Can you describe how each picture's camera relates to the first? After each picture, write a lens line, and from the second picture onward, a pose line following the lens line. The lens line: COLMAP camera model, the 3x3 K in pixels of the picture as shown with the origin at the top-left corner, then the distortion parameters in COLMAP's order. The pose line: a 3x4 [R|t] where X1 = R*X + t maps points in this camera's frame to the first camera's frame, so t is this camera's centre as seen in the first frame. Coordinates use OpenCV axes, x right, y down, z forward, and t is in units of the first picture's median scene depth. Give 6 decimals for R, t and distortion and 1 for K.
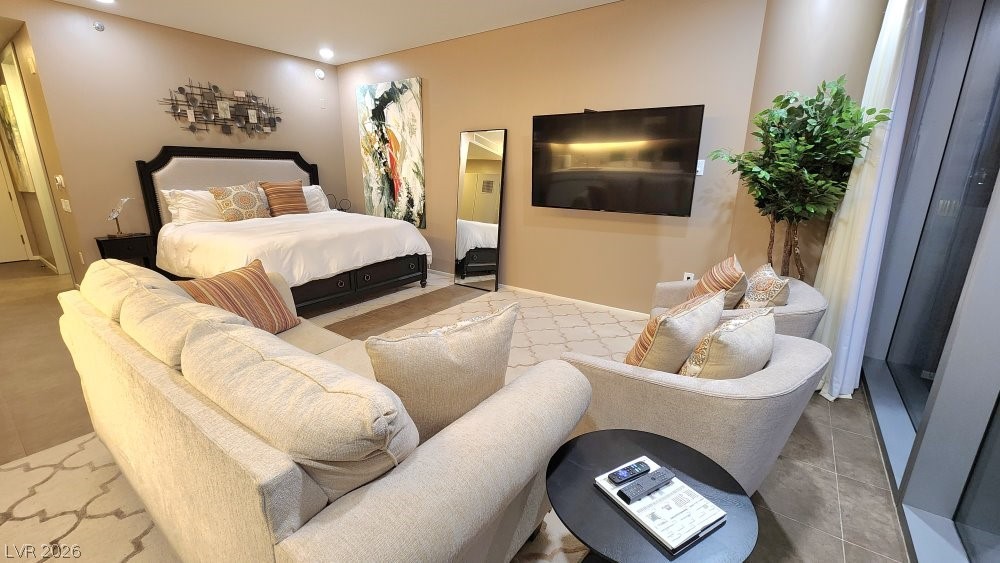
lens RADIAL K [[410.3, 0, 494.1], [0, 410.3, 281.1], [0, 0, 1]] dist [0.000553, -0.000039]
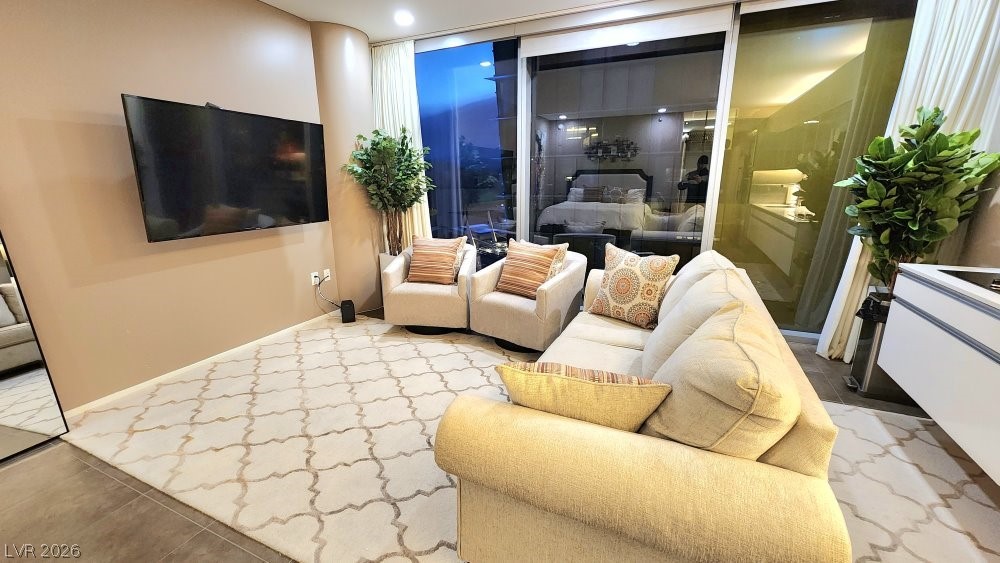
lens RADIAL K [[410.3, 0, 494.1], [0, 410.3, 281.1], [0, 0, 1]] dist [0.000553, -0.000039]
pose [[-0.208848, -0.245424, 0.946652, -0.667664], [0.261526, 0.918727, 0.295881, -0.194811], [-0.942331, 0.309368, -0.127690, 0.676856]]
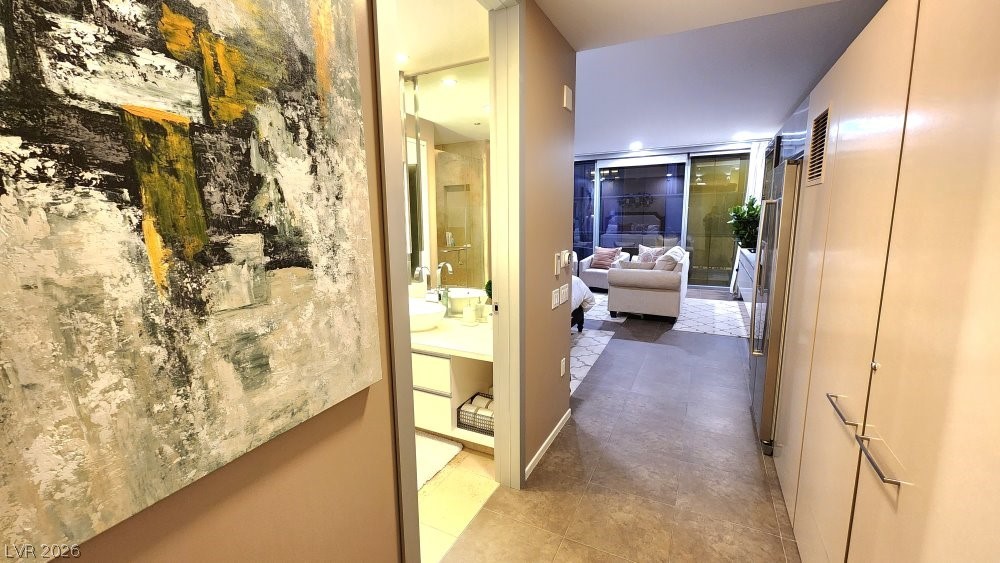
lens RADIAL K [[410.3, 0, 494.1], [0, 410.3, 281.1], [0, 0, 1]] dist [0.000553, -0.000039]
pose [[-0.158346, -0.160931, 0.974180, -0.910498], [0.269928, 0.941989, 0.199488, -0.238249], [-0.949771, 0.294547, -0.105721, 0.804816]]
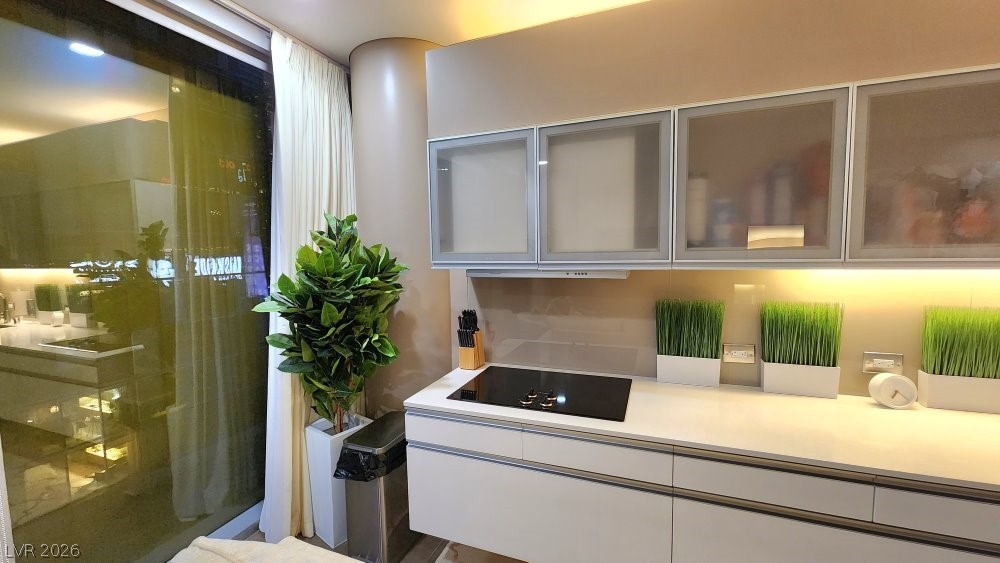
lens RADIAL K [[410.3, 0, 494.1], [0, 410.3, 281.1], [0, 0, 1]] dist [0.000553, -0.000039]
pose [[-0.966751, 0.019845, -0.254949, -0.569215], [-0.062255, 0.948724, 0.309915, -0.190280], [0.248026, 0.315482, -0.915944, 0.629995]]
